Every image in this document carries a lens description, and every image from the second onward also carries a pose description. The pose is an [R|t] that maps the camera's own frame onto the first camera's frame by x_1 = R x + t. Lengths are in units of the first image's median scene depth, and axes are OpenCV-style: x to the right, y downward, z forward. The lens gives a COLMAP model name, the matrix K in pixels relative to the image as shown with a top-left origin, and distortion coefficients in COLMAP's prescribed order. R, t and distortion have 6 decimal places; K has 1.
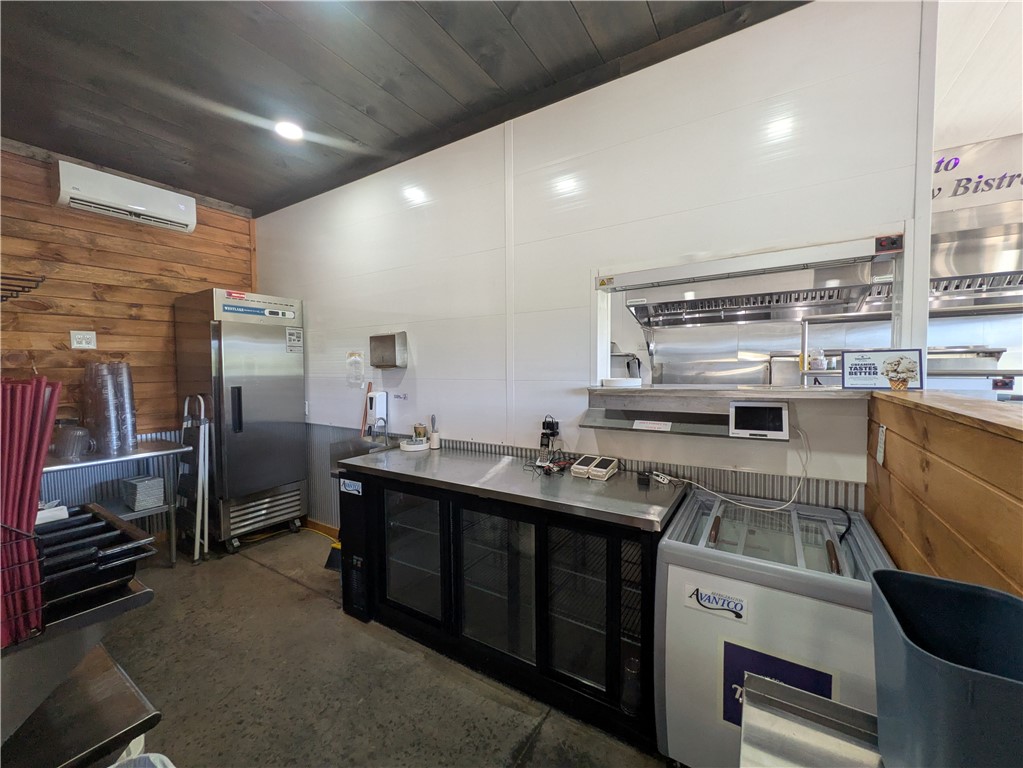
lens RADIAL K [[404.8, 0, 512.8], [0, 404.8, 384.0], [0, 0, 1]] dist [-0.000661, 0.000149]
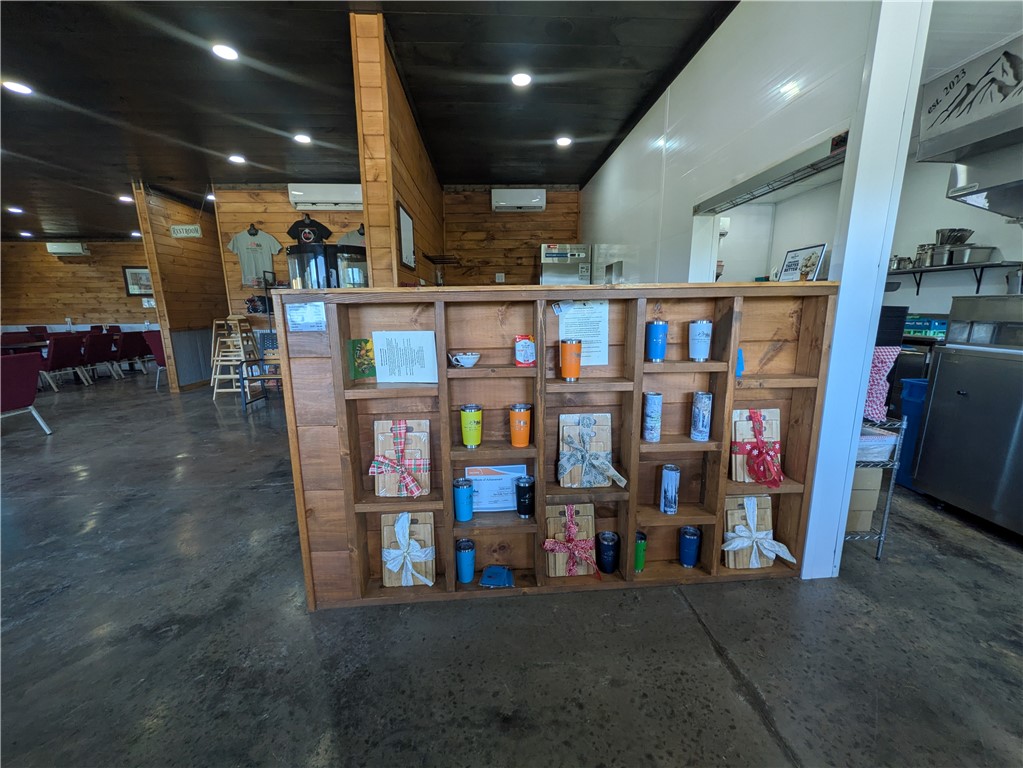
lens RADIAL K [[404.8, 0, 512.8], [0, 404.8, 384.0], [0, 0, 1]] dist [-0.000661, 0.000149]
pose [[0.584483, 0.158864, -0.795702, 0.724776], [-0.028425, 0.984053, 0.175589, 0.061704], [0.810908, -0.080011, 0.579678, -0.192905]]
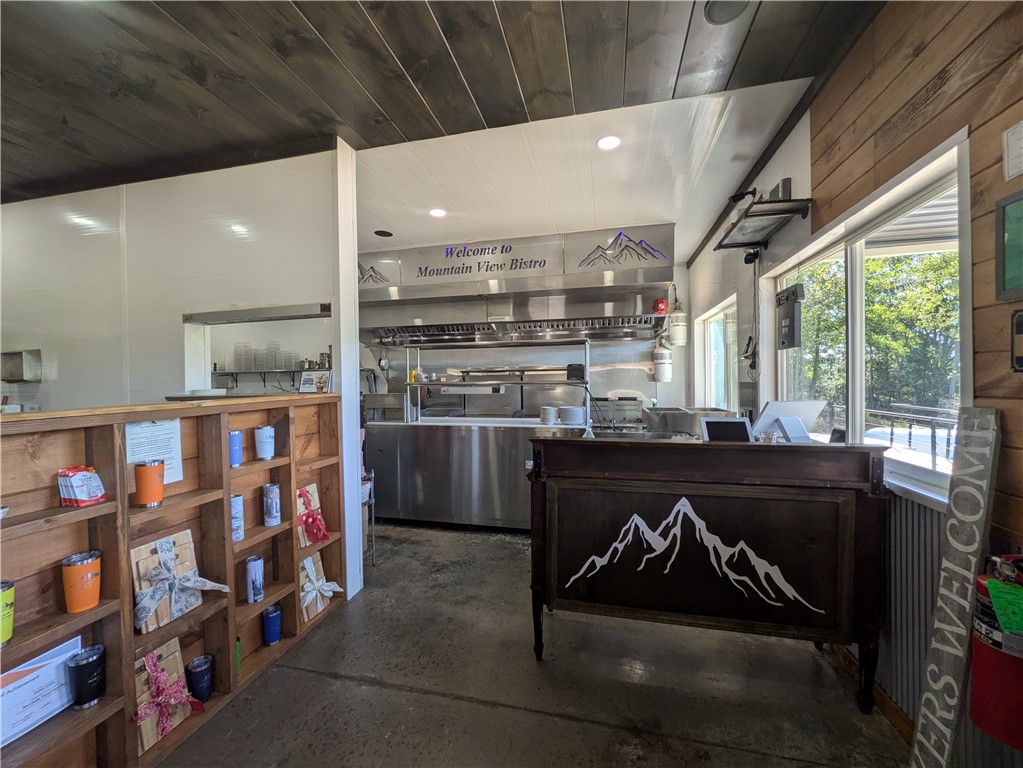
lens RADIAL K [[404.8, 0, 512.8], [0, 404.8, 384.0], [0, 0, 1]] dist [-0.000661, 0.000149]
pose [[0.944891, -0.006874, 0.327312, 0.586552], [0.017540, 0.999407, -0.029647, 0.020328], [-0.326914, 0.033754, 0.944451, -0.453682]]
